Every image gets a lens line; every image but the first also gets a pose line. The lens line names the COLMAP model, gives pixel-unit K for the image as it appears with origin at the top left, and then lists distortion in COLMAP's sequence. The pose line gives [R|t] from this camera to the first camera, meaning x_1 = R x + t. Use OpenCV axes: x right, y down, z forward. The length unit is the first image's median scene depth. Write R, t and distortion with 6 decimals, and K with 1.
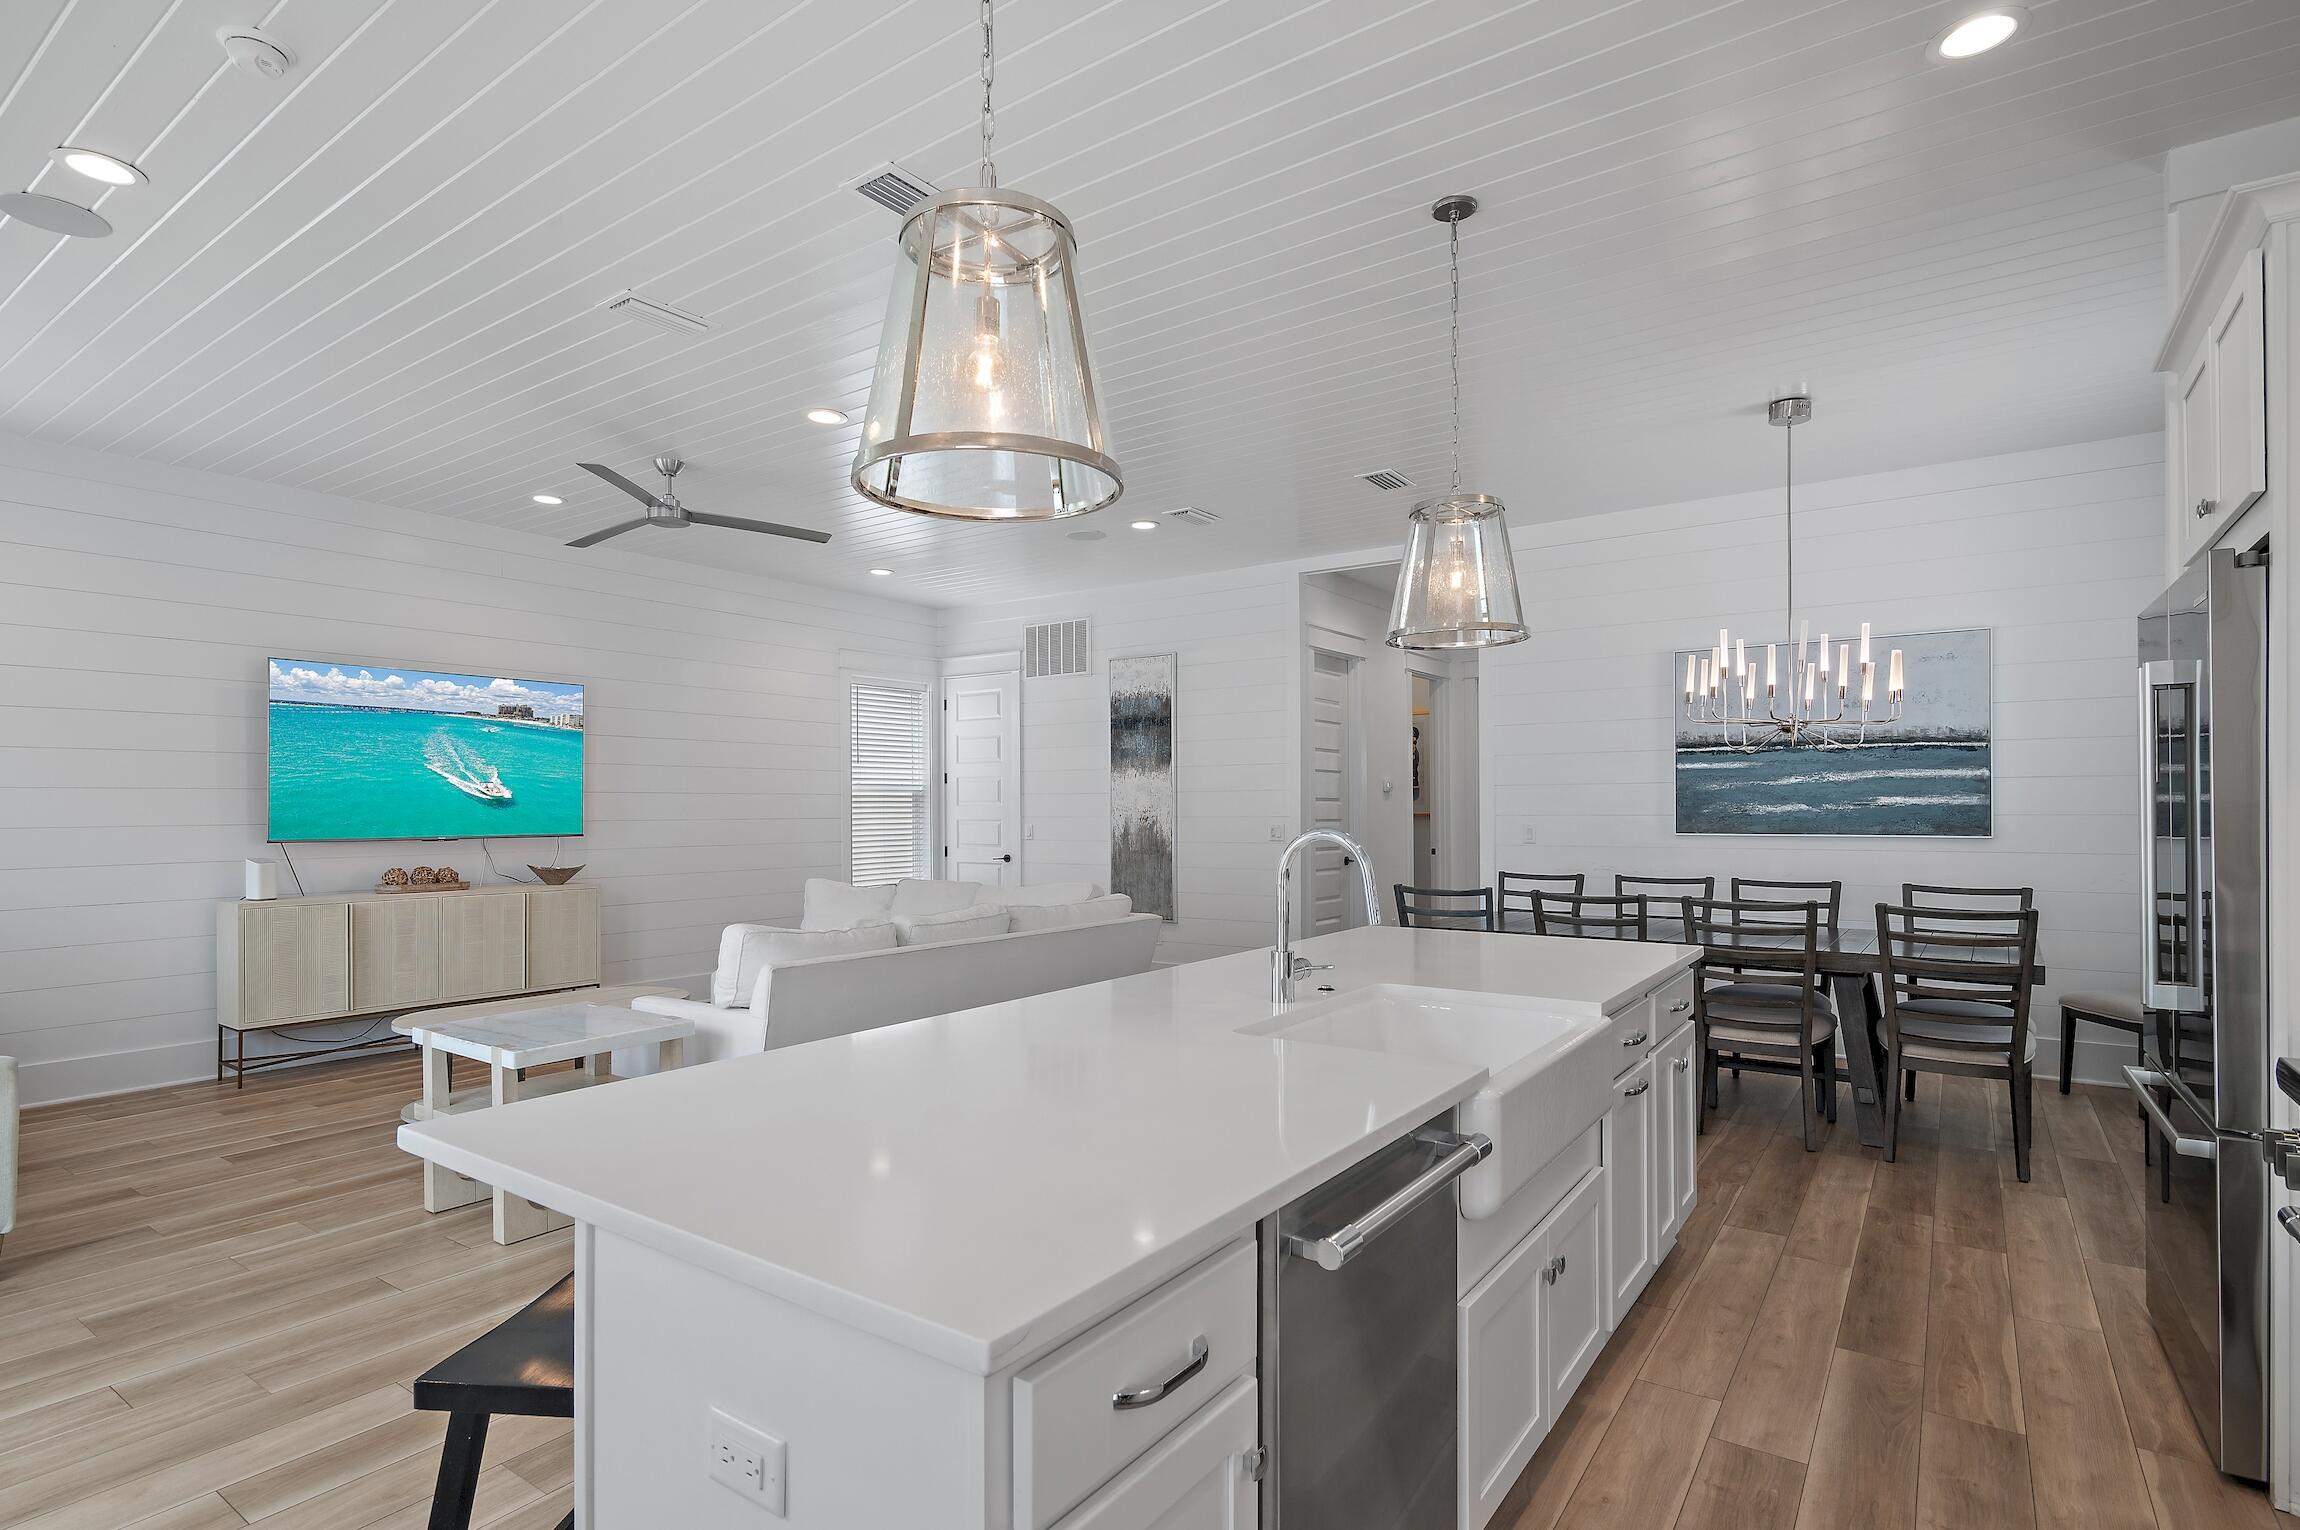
lens RADIAL K [[1171.1, 0, 1150.0], [0, 1171.1, 765.0], [0, 0, 1]] dist [-0.000305, 0.000090]
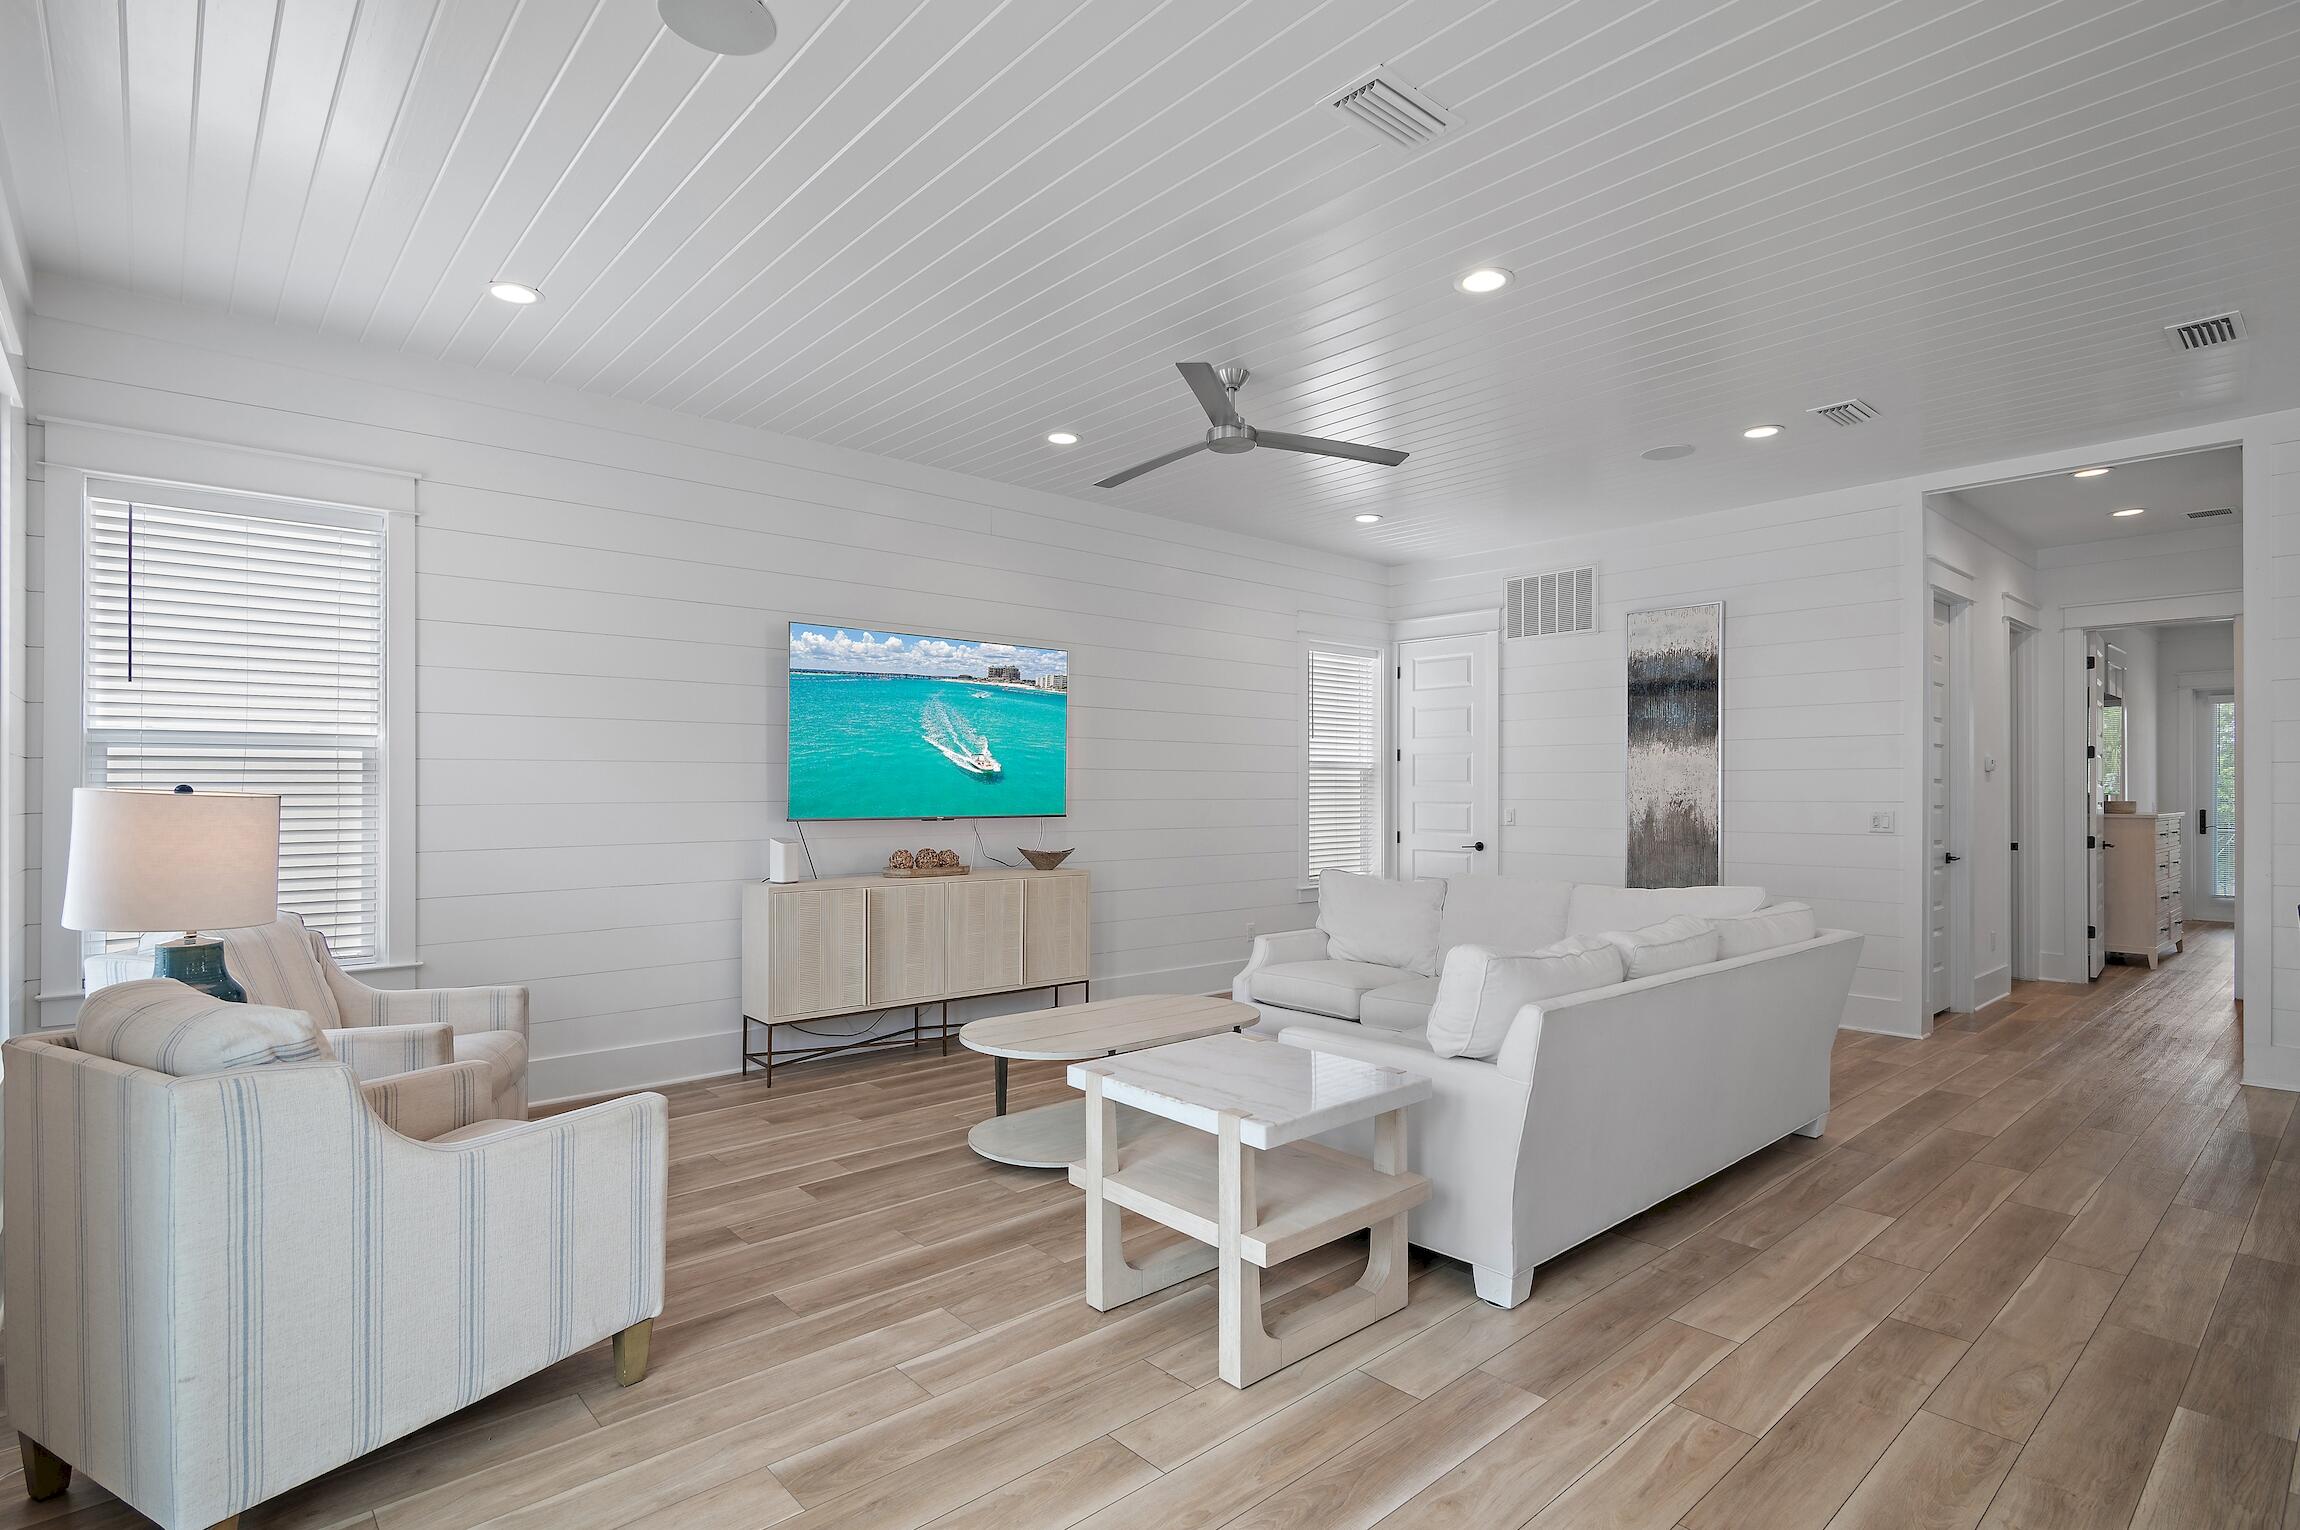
lens RADIAL K [[1130.8, 0, 1150.0], [0, 1130.8, 765.0], [0, 0, 1]] dist [-0.028239, 0.000106]
pose [[0.976143, 0.002554, -0.217111, -0.248041], [0.000274, 0.999916, 0.012993, 0.010873], [0.217126, -0.012743, 0.976060, 0.175506]]
